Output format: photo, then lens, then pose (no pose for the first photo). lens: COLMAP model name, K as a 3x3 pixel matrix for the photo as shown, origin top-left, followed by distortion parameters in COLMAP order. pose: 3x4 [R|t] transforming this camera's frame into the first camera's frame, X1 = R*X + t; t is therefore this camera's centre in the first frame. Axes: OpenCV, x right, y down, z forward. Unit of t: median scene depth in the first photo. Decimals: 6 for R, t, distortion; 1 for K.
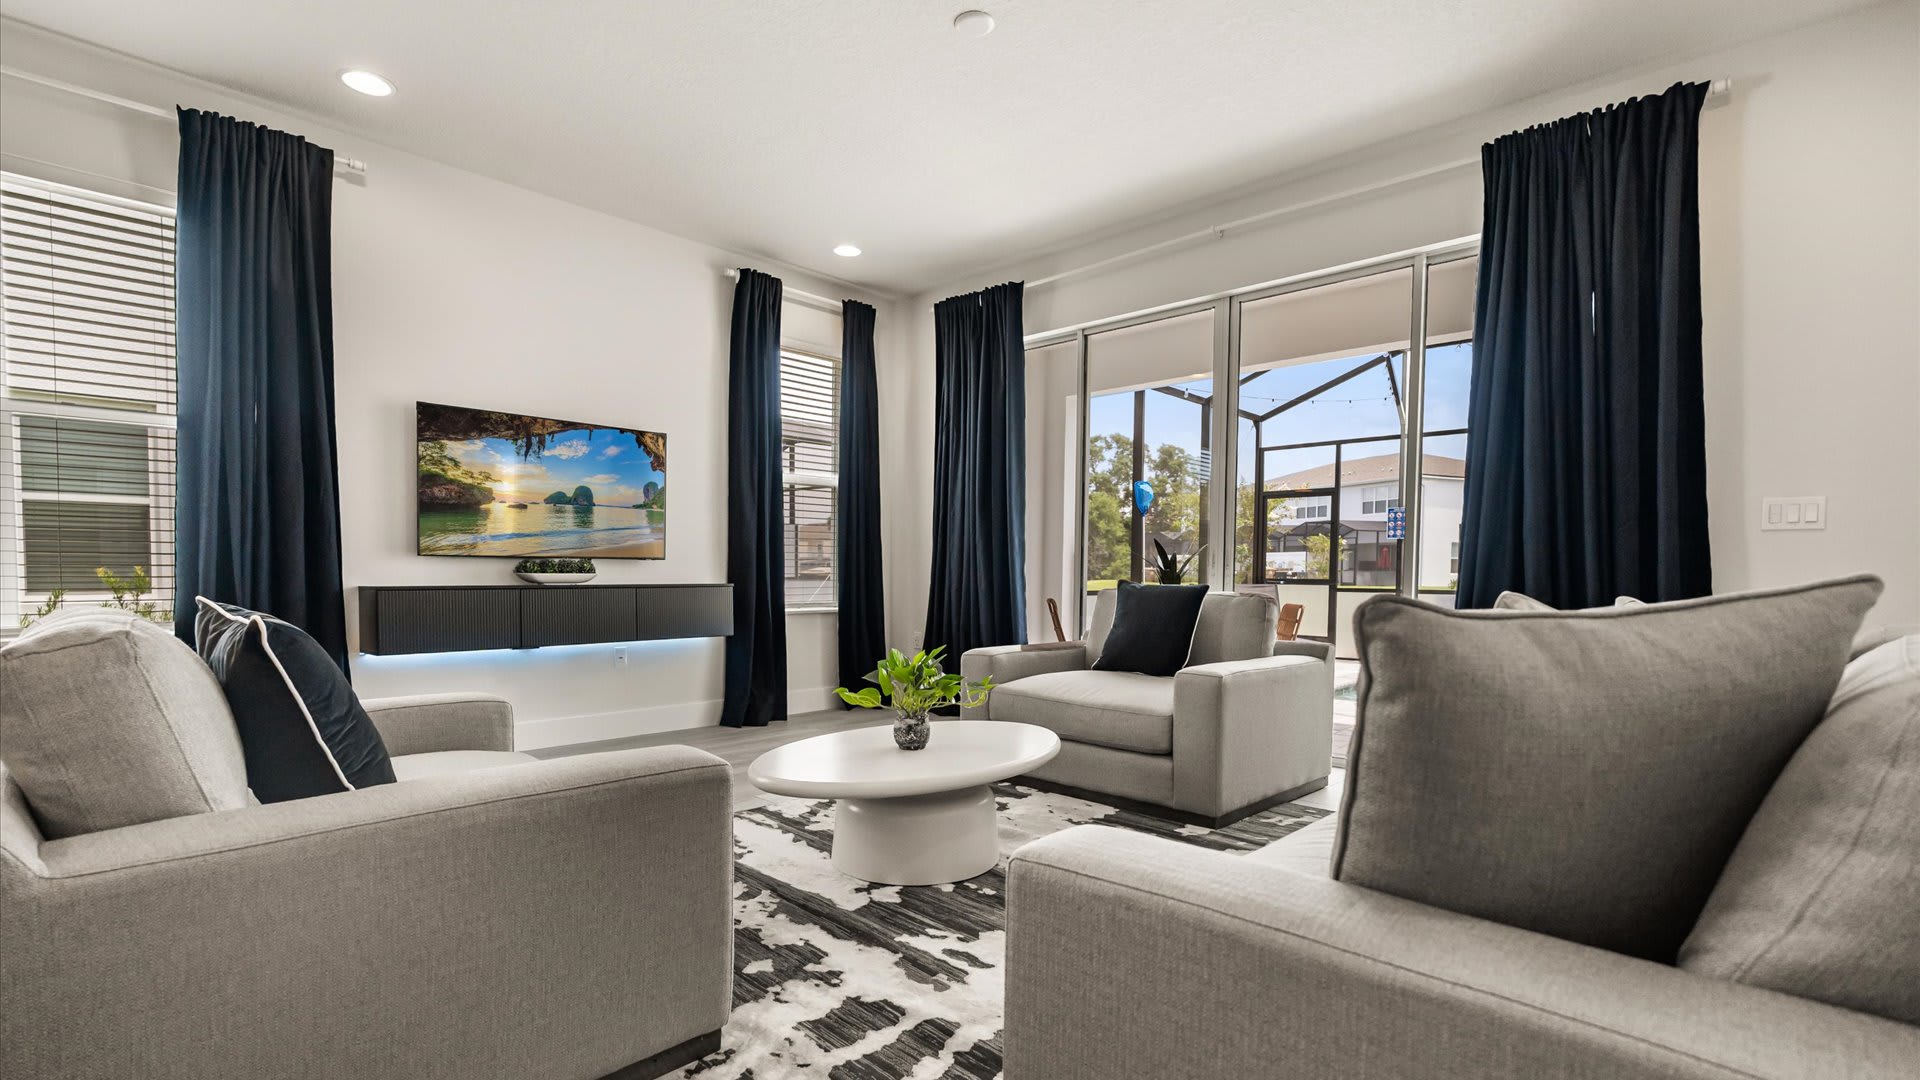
lens RADIAL K [[873.9, 0, 956.9], [0, 873.9, 604.0], [0, 0, 1]] dist [0.000661, 0.000003]
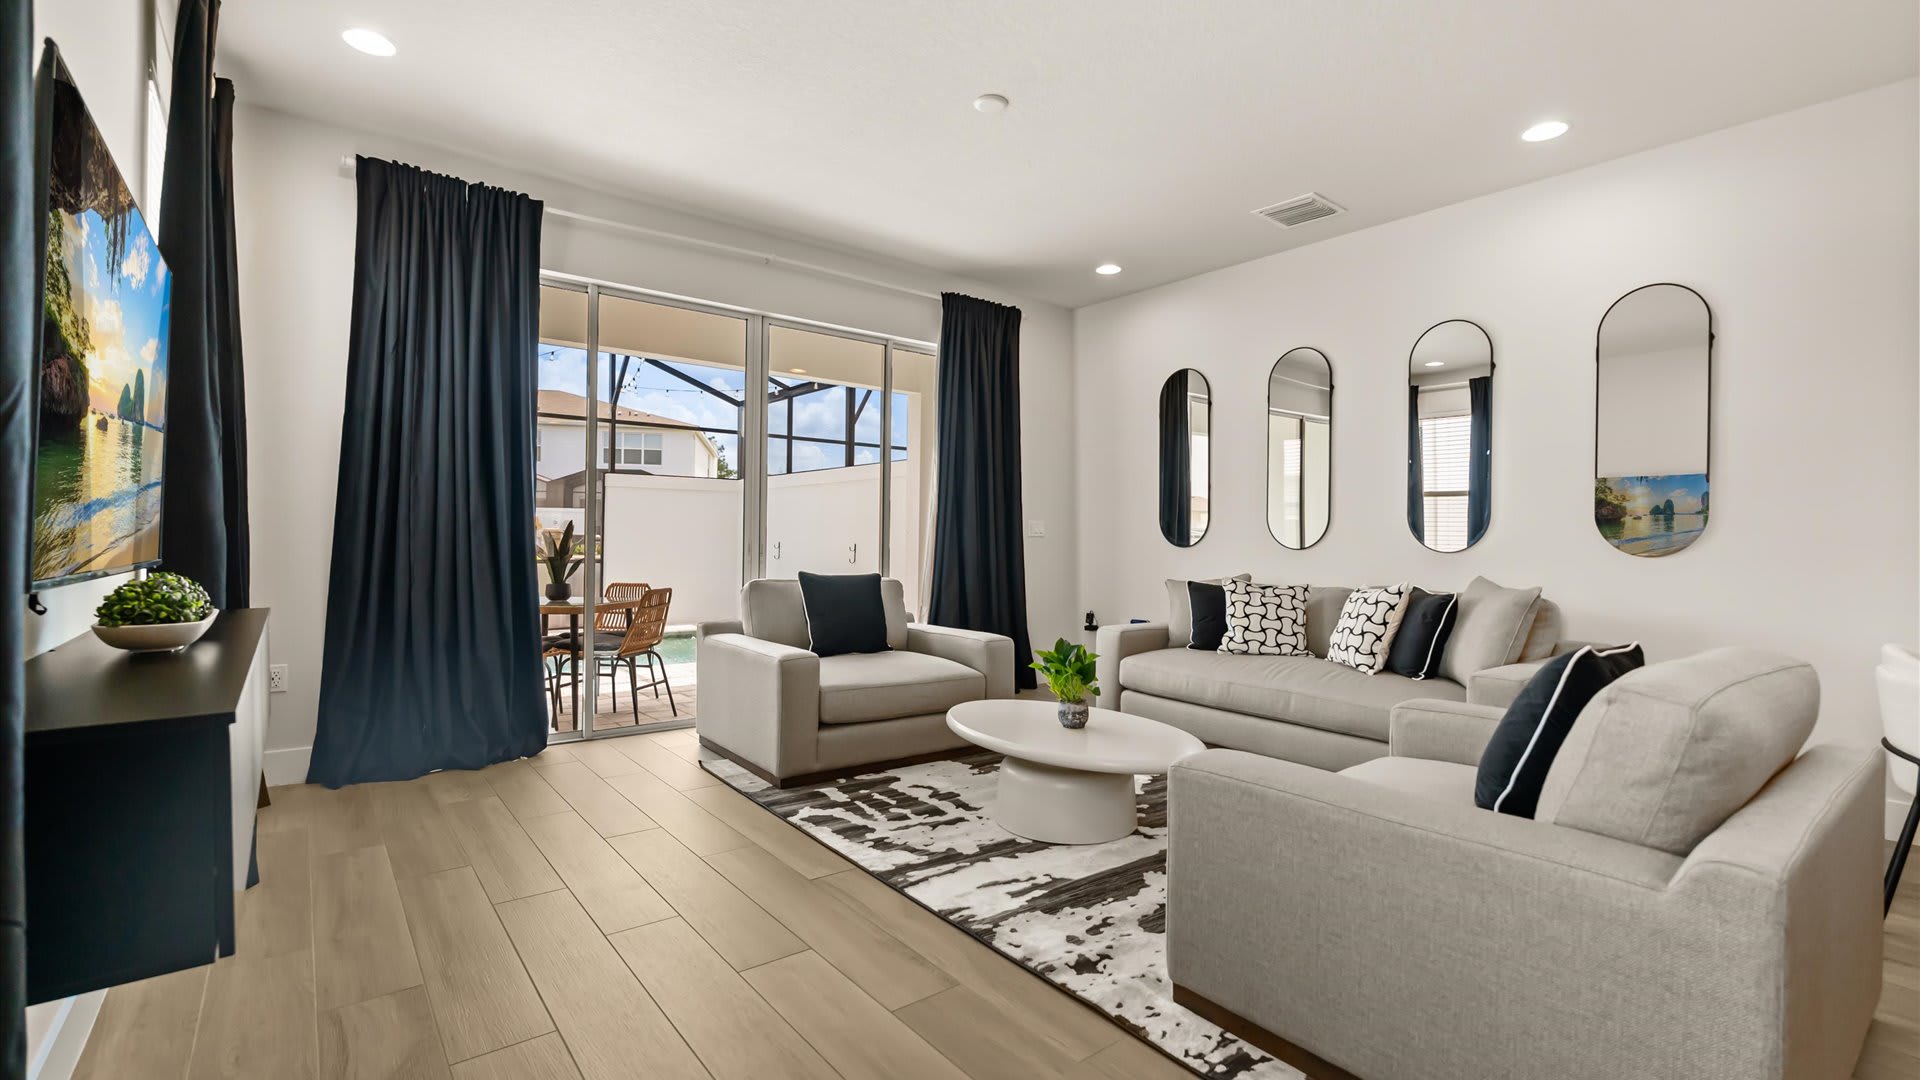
lens RADIAL K [[840.7, 0, 960.0], [0, 840.7, 540.0], [0, 0, 1]] dist [-0.000179, -0.000046]
pose [[0.153972, -0.003431, 0.988069, -0.956239], [0.032405, 0.999474, -0.001579, -0.069119], [-0.987544, 0.032261, 0.154002, 0.778095]]
